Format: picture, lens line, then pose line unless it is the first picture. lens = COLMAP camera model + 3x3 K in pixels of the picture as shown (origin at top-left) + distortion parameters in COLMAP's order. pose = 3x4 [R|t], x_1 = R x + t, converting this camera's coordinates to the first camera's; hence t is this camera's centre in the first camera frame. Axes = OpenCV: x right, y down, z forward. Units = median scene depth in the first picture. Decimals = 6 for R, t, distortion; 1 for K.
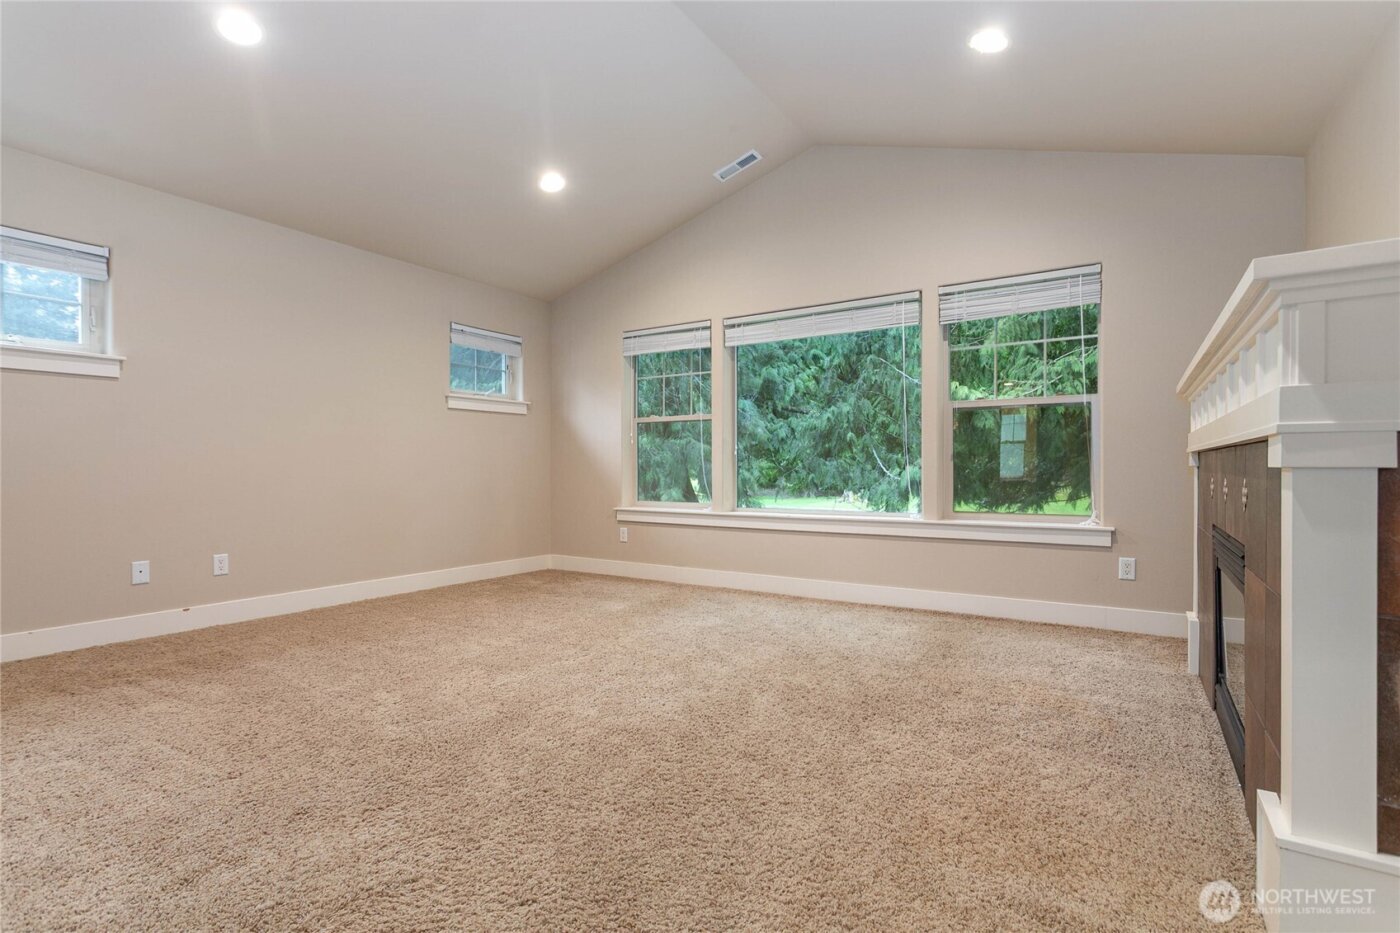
lens RADIAL K [[669.9, 0, 695.1], [0, 669.9, 465.1], [0, 0, 1]] dist [0.001707, 0.003554]
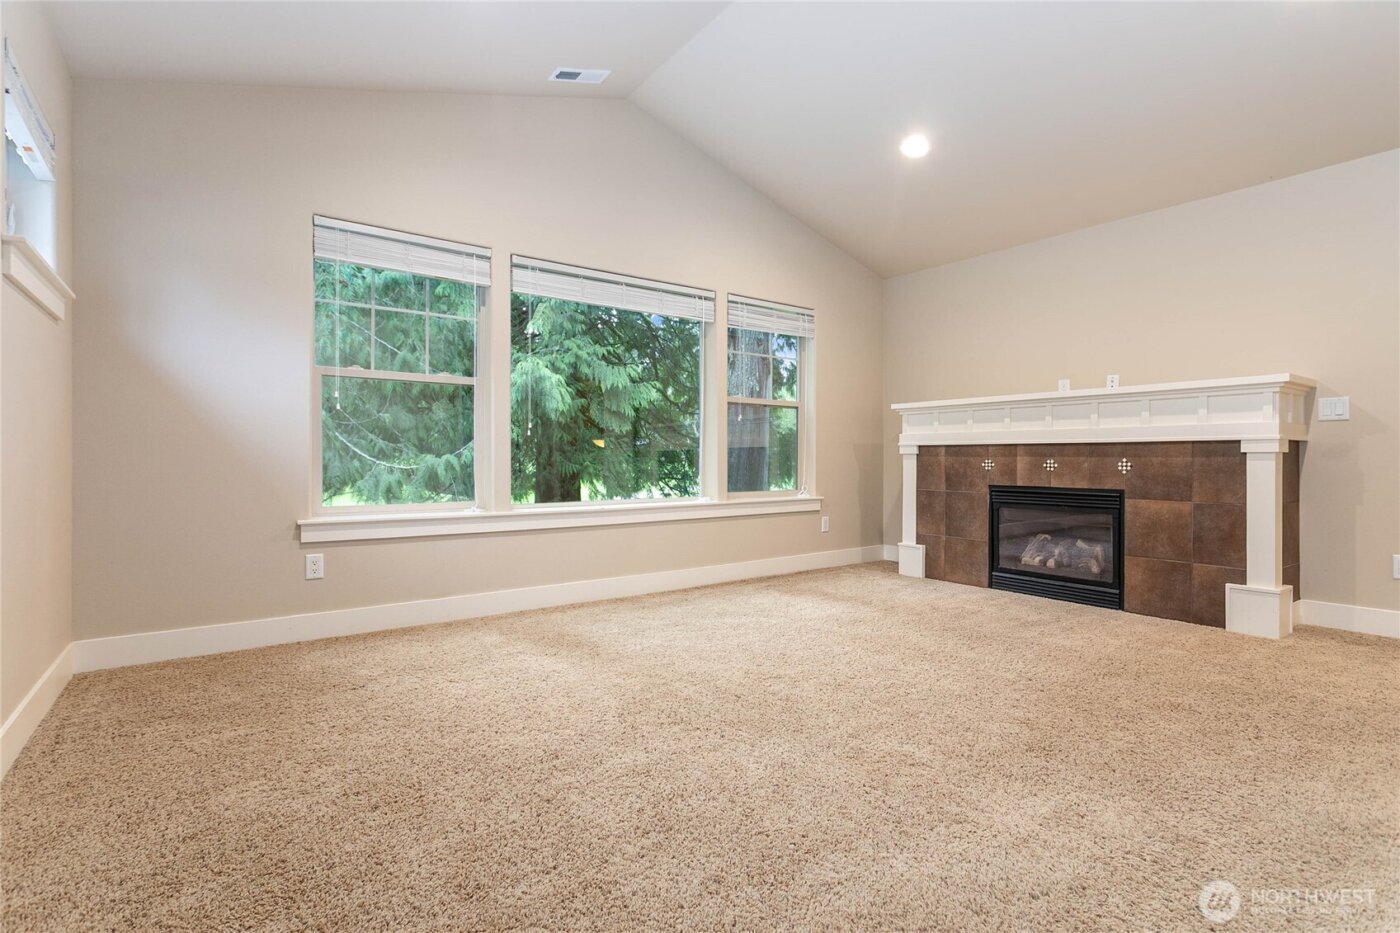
lens RADIAL K [[669.9, 0, 698.5], [0, 669.9, 466.3], [0, 0, 1]] dist [0.001707, 0.003554]
pose [[0.352800, -0.006544, 0.935676, -0.594663], [-0.004969, 0.999948, 0.008867, 0.011985], [-0.935685, -0.007778, 0.352750, 0.545336]]
